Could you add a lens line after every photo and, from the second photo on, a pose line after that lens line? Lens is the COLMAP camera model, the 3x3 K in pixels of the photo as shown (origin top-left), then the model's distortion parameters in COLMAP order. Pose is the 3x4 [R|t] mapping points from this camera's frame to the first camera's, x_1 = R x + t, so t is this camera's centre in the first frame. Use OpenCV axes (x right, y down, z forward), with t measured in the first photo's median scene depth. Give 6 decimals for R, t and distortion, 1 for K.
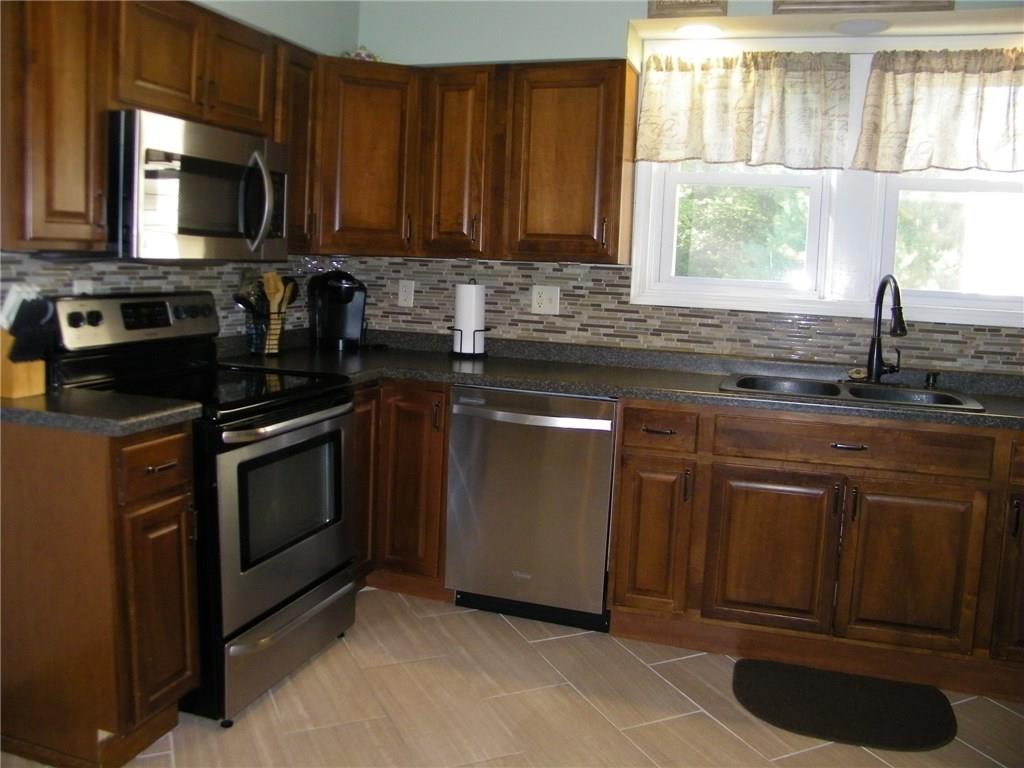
lens RADIAL K [[872.8, 0, 501.0], [0, 872.8, 358.9], [0, 0, 1]] dist [-0.189438, 0.176282]
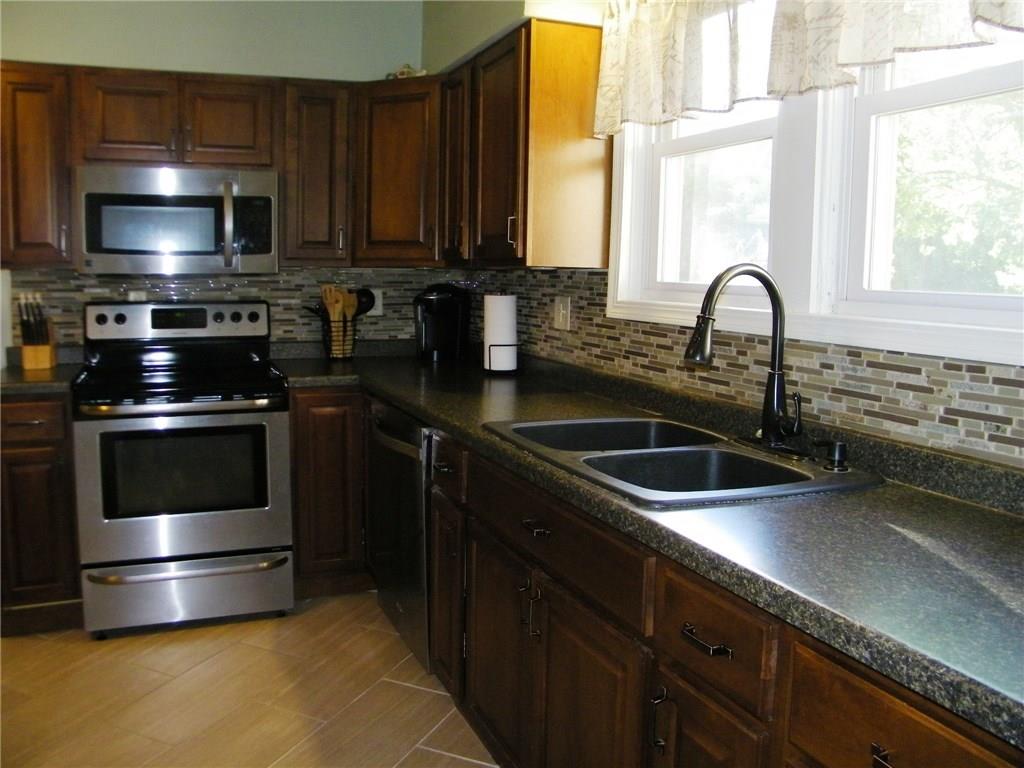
lens RADIAL K [[875.7, 0, 508.5], [0, 875.7, 360.0], [0, 0, 1]] dist [-0.185904, 0.168695]
pose [[0.654388, 0.045358, -0.754797, 0.756255], [-0.070292, 0.997526, -0.000996, -0.019111], [0.752884, 0.053708, 0.655958, 0.453795]]
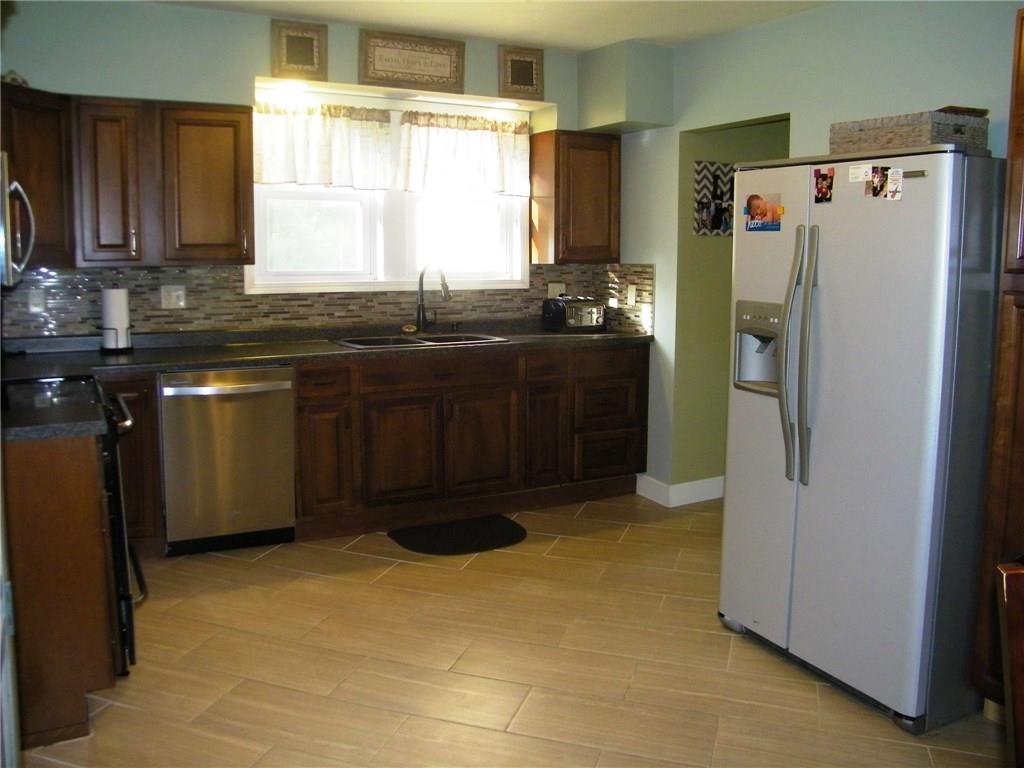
lens RADIAL K [[875.7, 0, 508.5], [0, 875.7, 360.0], [0, 0, 1]] dist [-0.185904, 0.168695]
pose [[0.676763, -0.126731, 0.725211, -0.569127], [0.100586, 0.991752, 0.079443, -0.032106], [-0.729297, 0.019183, 0.683928, -0.161169]]
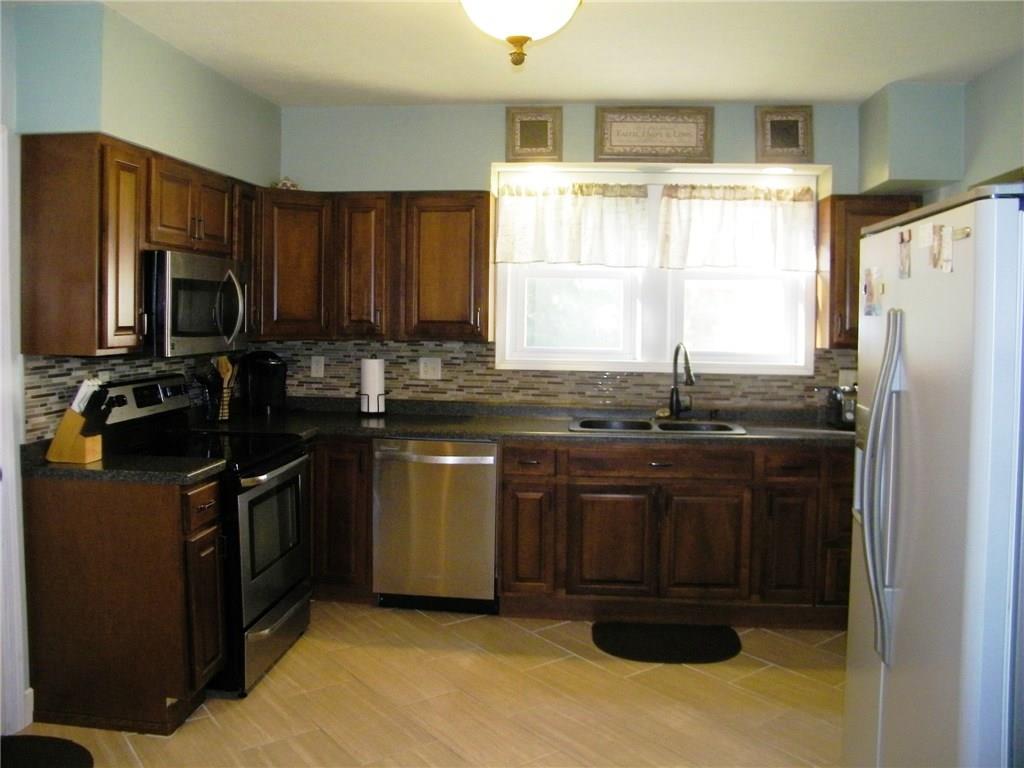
lens RADIAL K [[872.8, 0, 501.0], [0, 872.8, 358.9], [0, 0, 1]] dist [-0.189438, 0.176282]
pose [[0.975622, -0.038052, 0.216134, -0.143619], [0.049554, 0.997615, -0.048049, -0.015785], [-0.213790, 0.057588, 0.975181, -0.335609]]
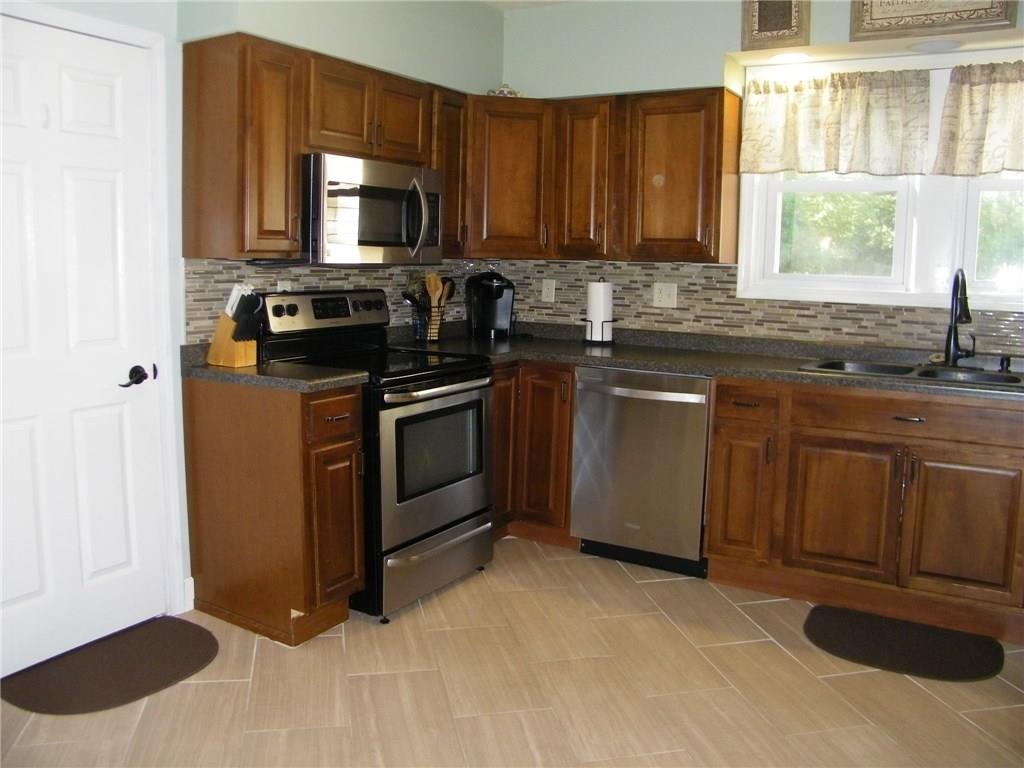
lens RADIAL K [[875.7, 0, 508.5], [0, 875.7, 360.0], [0, 0, 1]] dist [-0.185904, 0.168695]
pose [[0.977750, 0.004390, -0.209728, 0.102690], [-0.004701, 0.999988, -0.000984, 0.023516], [0.209721, 0.001948, 0.977759, -0.196202]]
